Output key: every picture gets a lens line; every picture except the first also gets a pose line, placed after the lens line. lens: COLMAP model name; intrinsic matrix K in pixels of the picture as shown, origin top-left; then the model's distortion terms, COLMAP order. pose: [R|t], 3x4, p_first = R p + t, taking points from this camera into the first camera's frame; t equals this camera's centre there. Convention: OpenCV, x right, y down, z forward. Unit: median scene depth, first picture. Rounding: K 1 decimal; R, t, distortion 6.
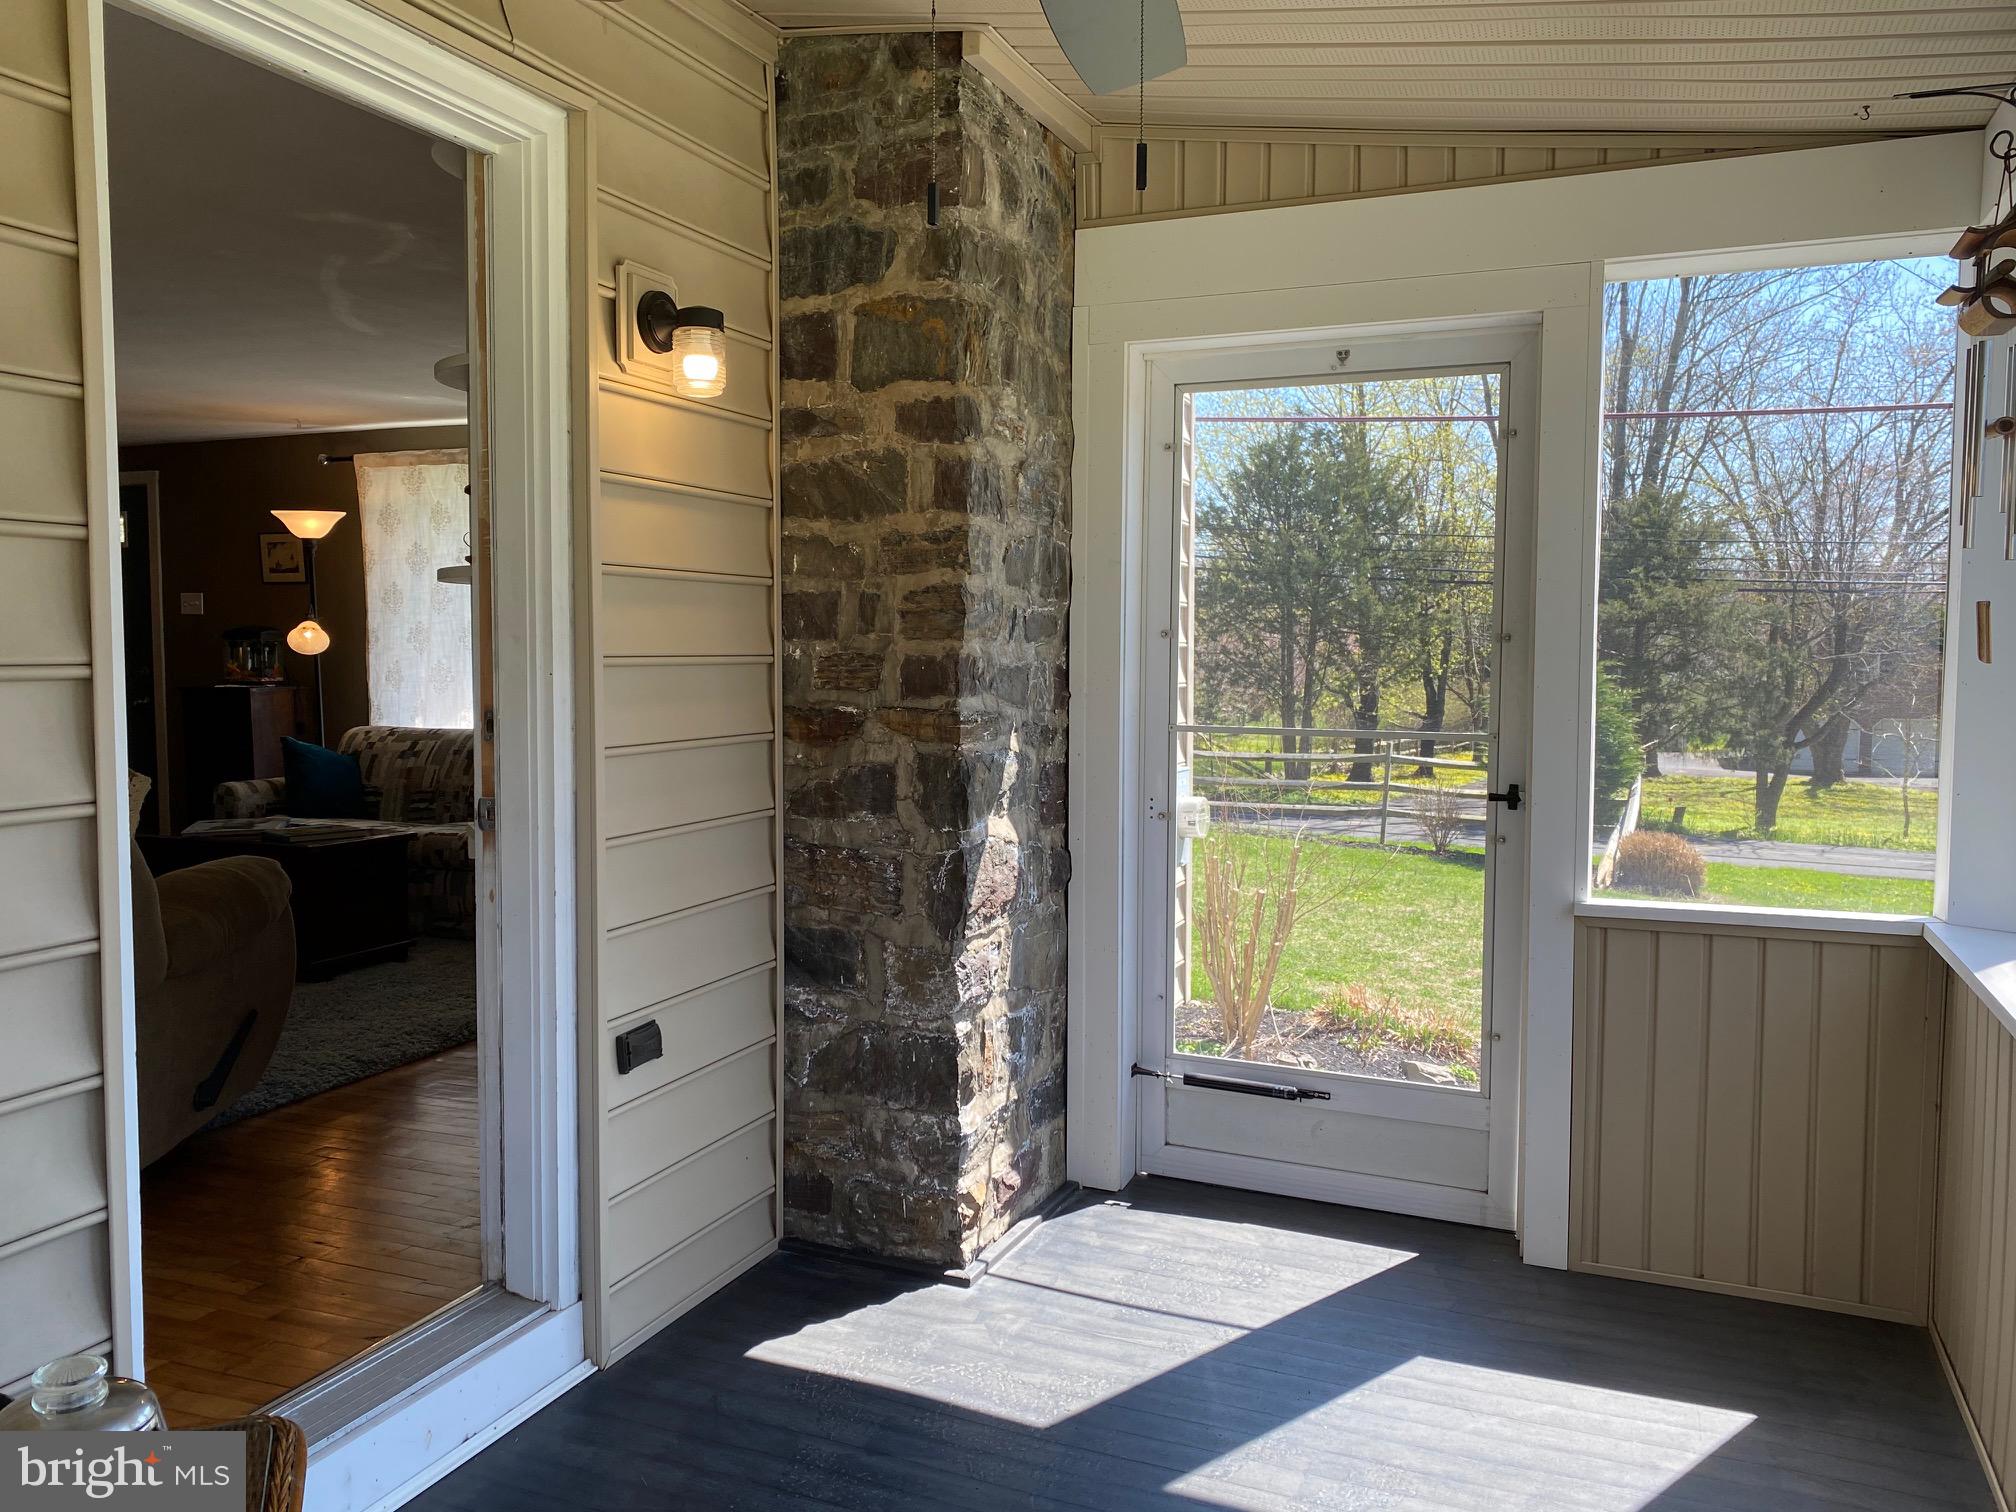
lens RADIAL K [[1525.9, 0, 986.8], [0, 1525.9, 748.6], [0, 0, 1]] dist [0.061254, -0.116646]
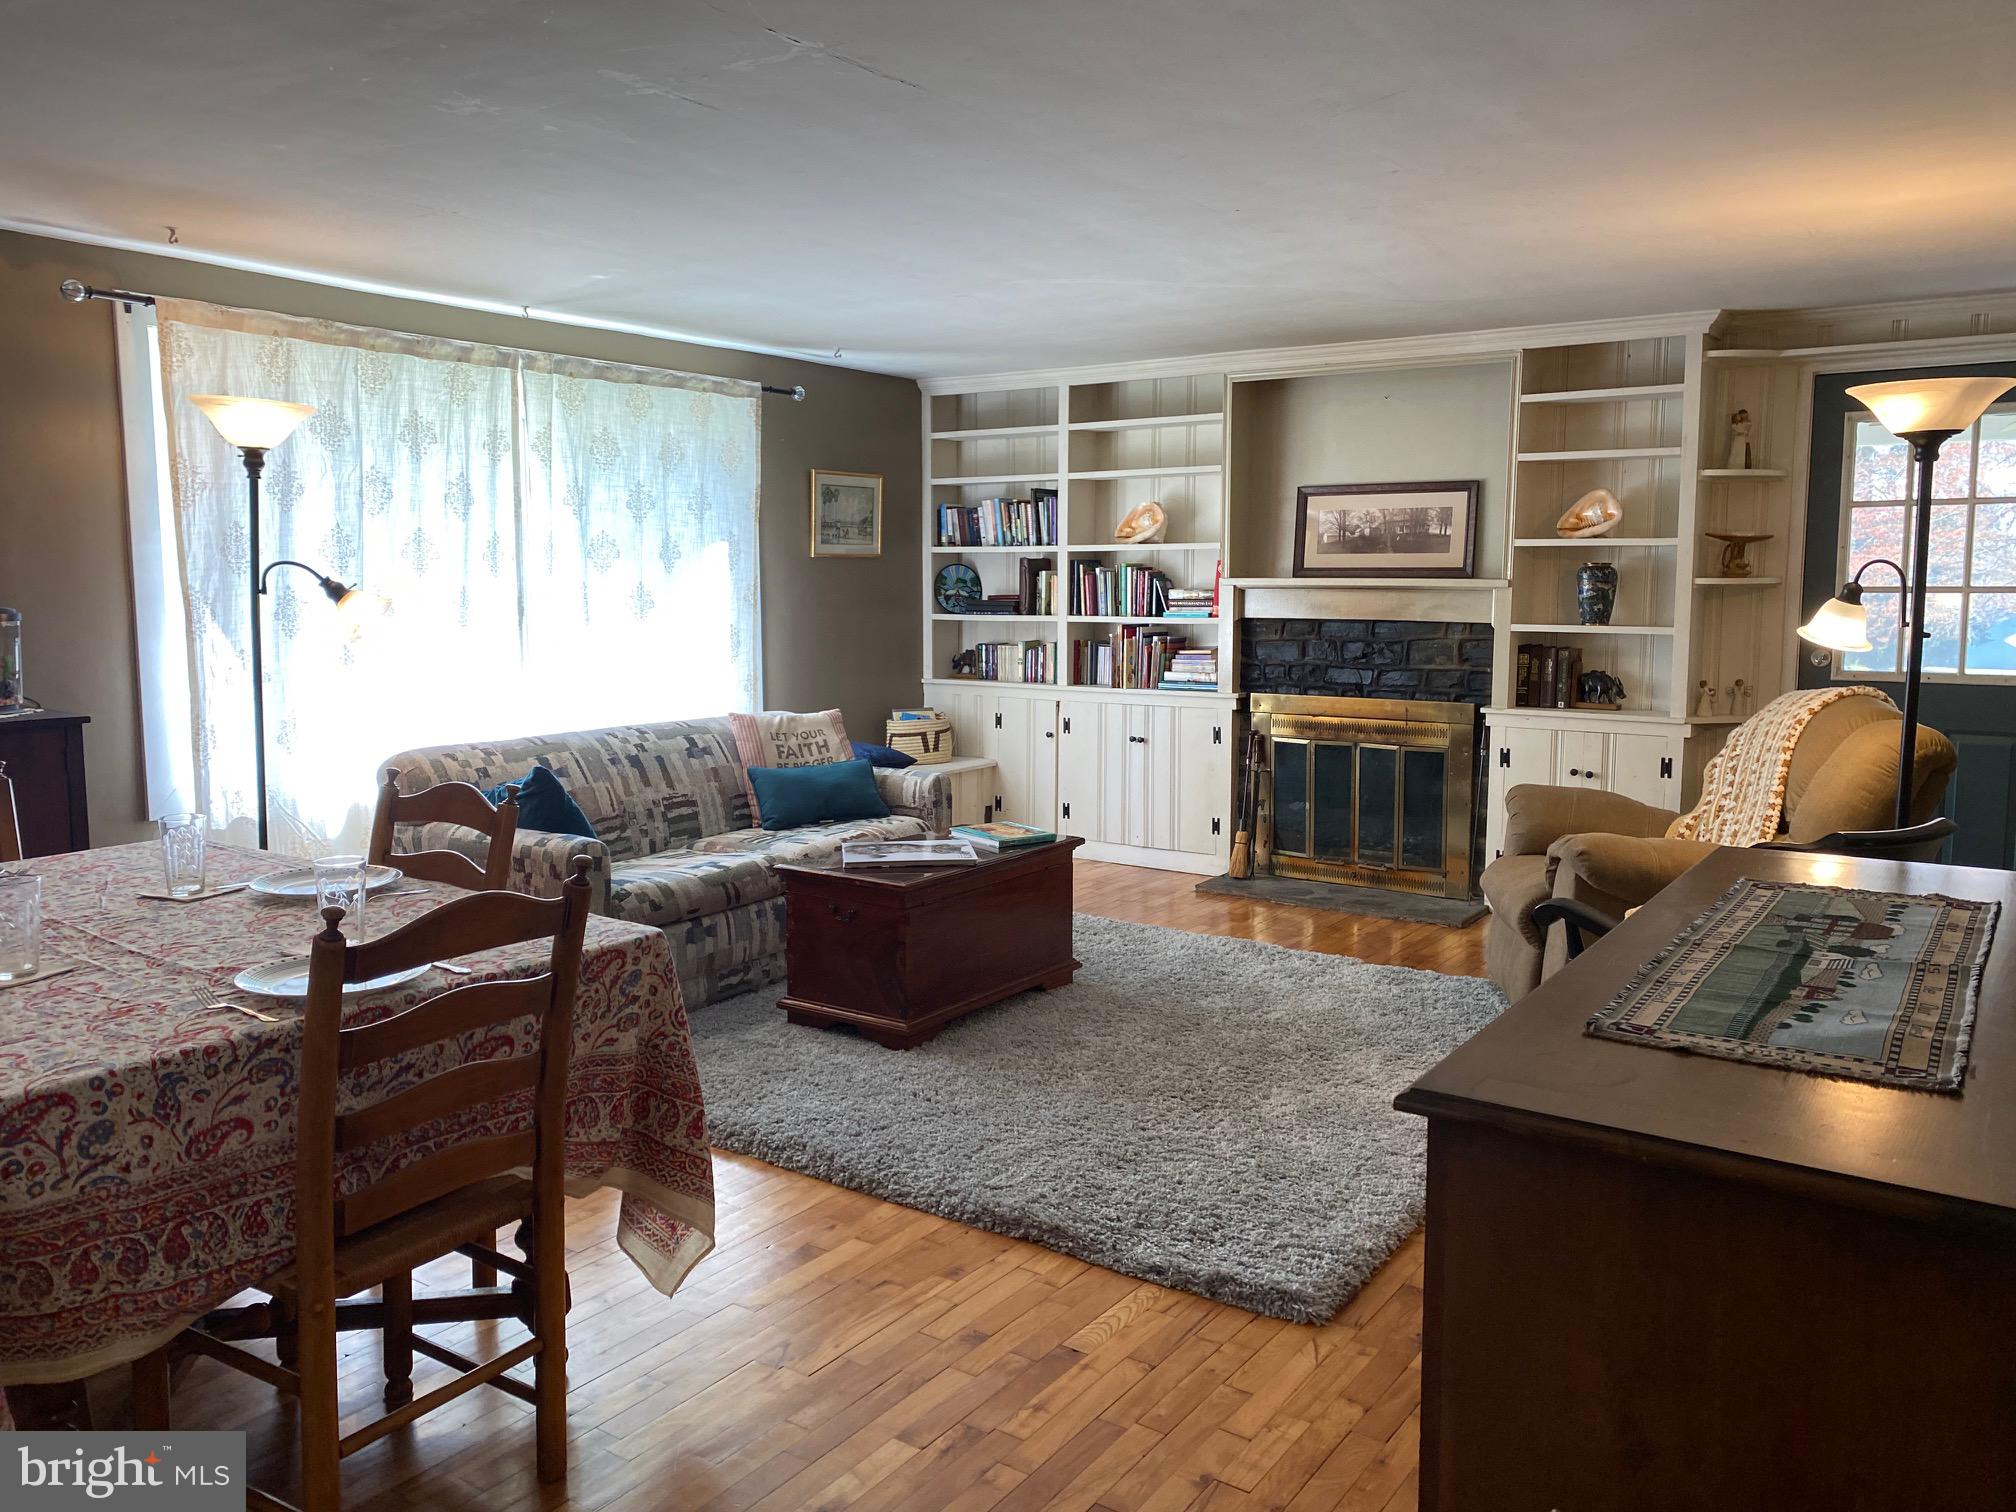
lens RADIAL K [[1557.9, 0, 1013.8], [0, 1557.9, 731.6], [0, 0, 1]] dist [0.088678, -0.118682]
pose [[0.183634, -0.106650, 0.977192, -1.012199], [0.057468, 0.993562, 0.097637, -0.073105], [-0.981313, 0.038227, 0.188581, 0.617417]]
